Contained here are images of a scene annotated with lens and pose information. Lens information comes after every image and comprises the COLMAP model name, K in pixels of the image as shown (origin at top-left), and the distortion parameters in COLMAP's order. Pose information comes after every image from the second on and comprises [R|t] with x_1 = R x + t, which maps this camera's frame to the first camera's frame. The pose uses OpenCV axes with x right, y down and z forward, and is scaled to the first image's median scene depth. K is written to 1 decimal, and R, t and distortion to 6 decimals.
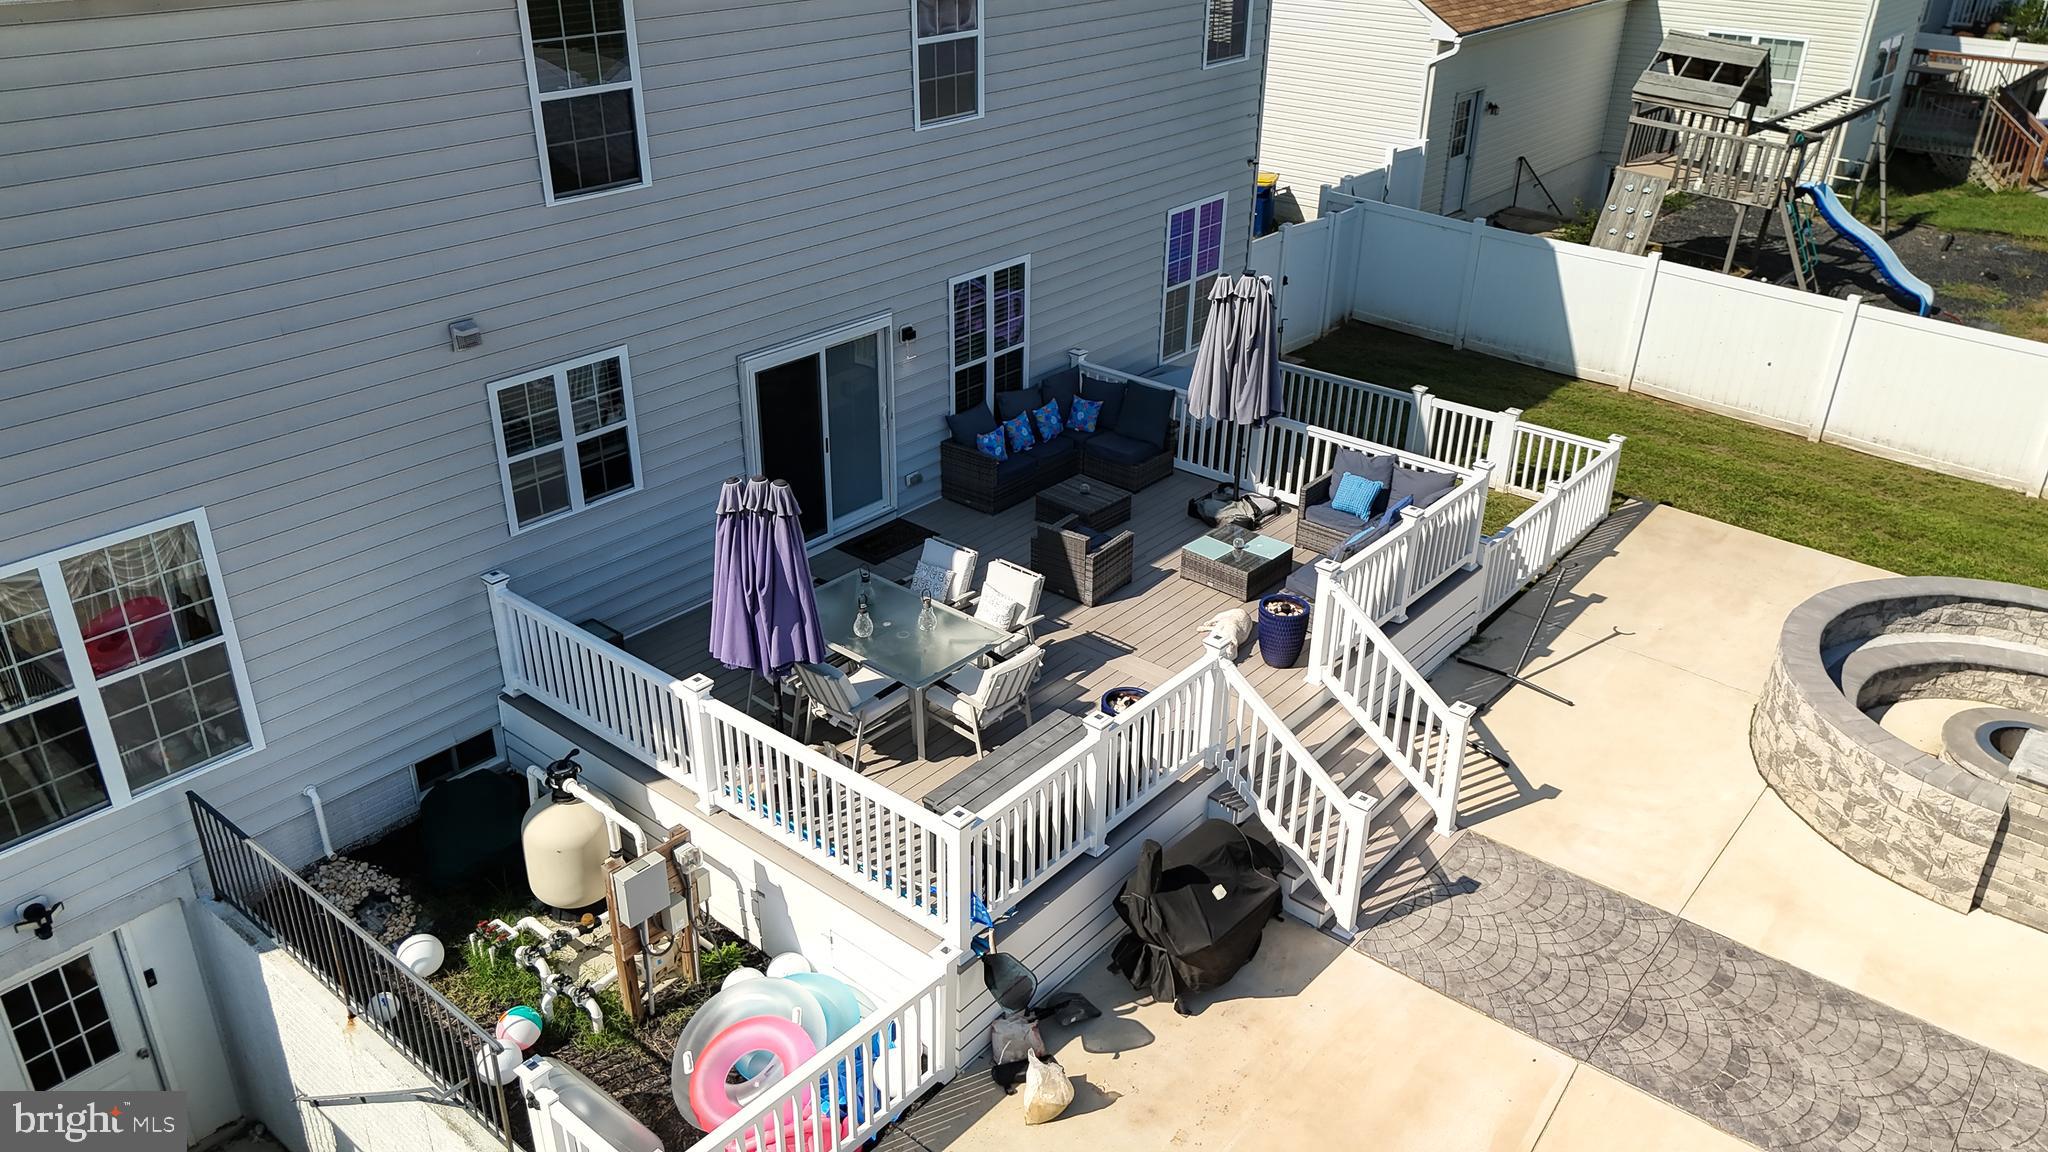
lens RADIAL K [[1509.8, 0, 1021.1], [0, 1509.8, 585.6], [0, 0, 1]] dist [0.045450, -0.001593]
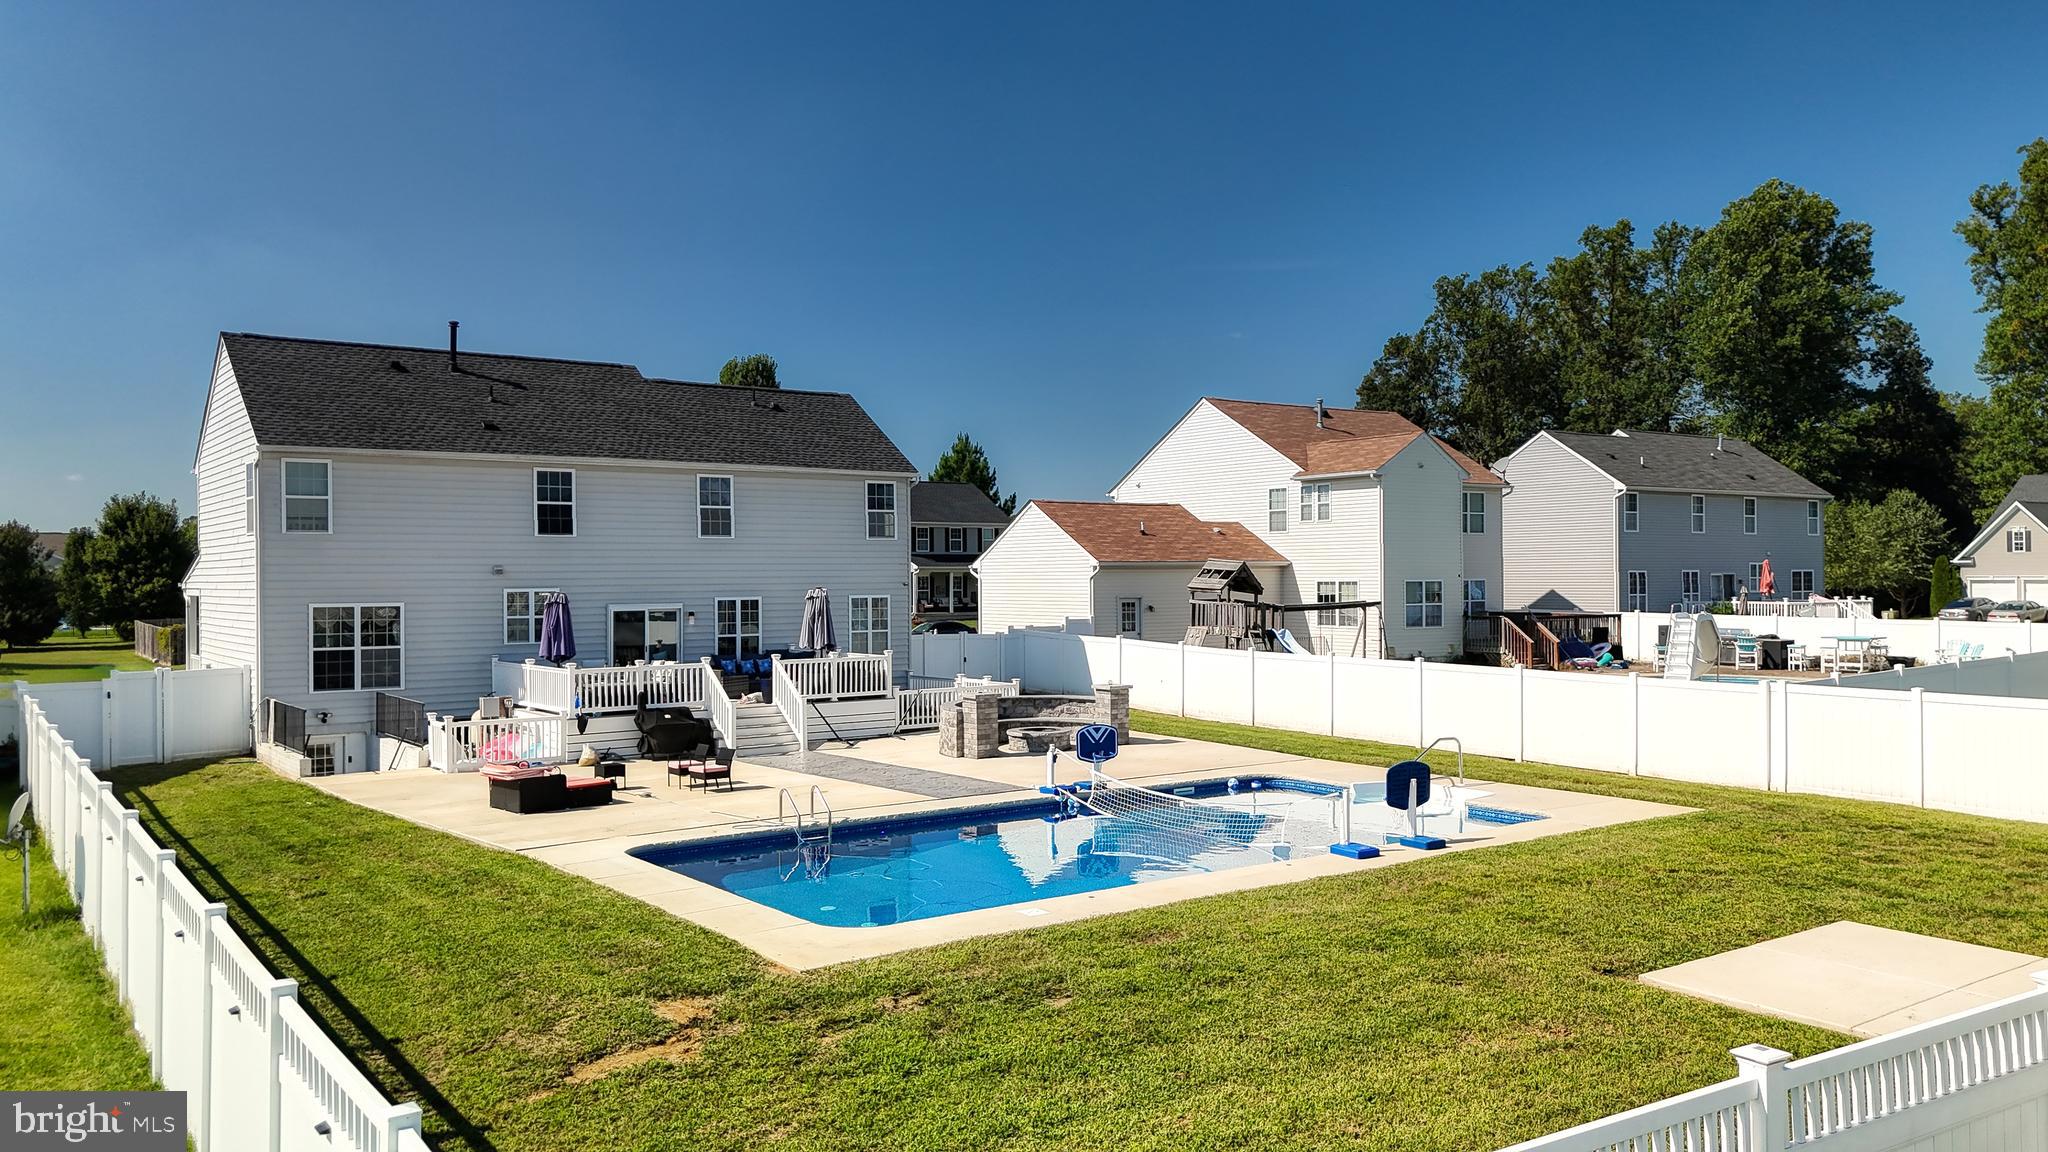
lens RADIAL K [[1518.2, 0, 1029.5], [0, 1518.2, 574.6], [0, 0, 1]] dist [0.106794, -0.188659]
pose [[0.969469, -0.024415, -0.243996, 1.251067], [-0.092991, 0.884103, -0.457946, 1.014537], [0.226898, 0.466653, 0.854840, -1.232707]]
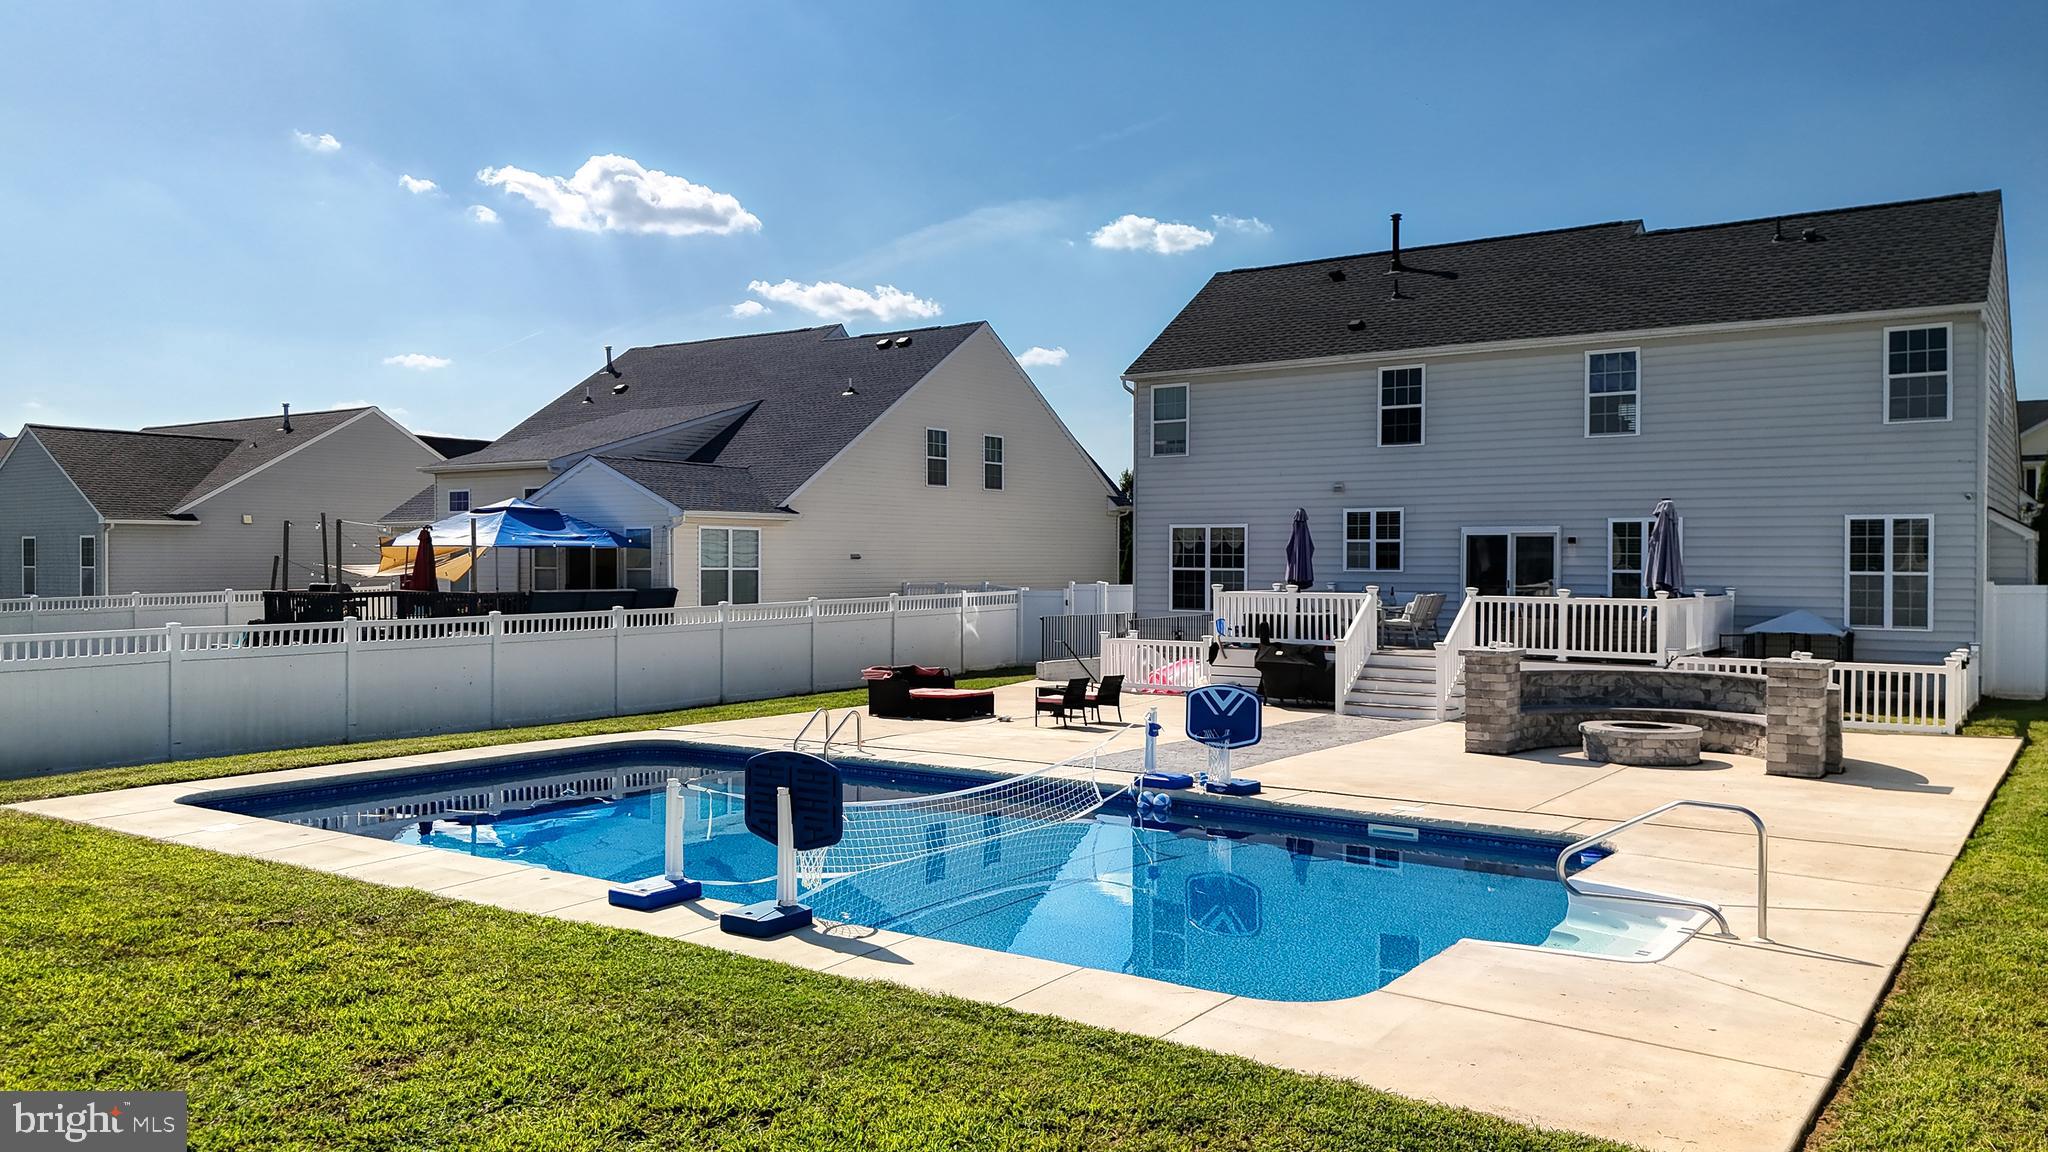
lens RADIAL K [[1514.1, 0, 1031.2], [0, 1514.1, 572.1], [0, 0, 1]] dist [0.075861, -0.076760]
pose [[0.079849, -0.009780, -0.996759, 2.018041], [-0.468557, 0.882225, -0.046192, 0.309365], [0.879818, 0.470726, 0.065863, 0.343753]]
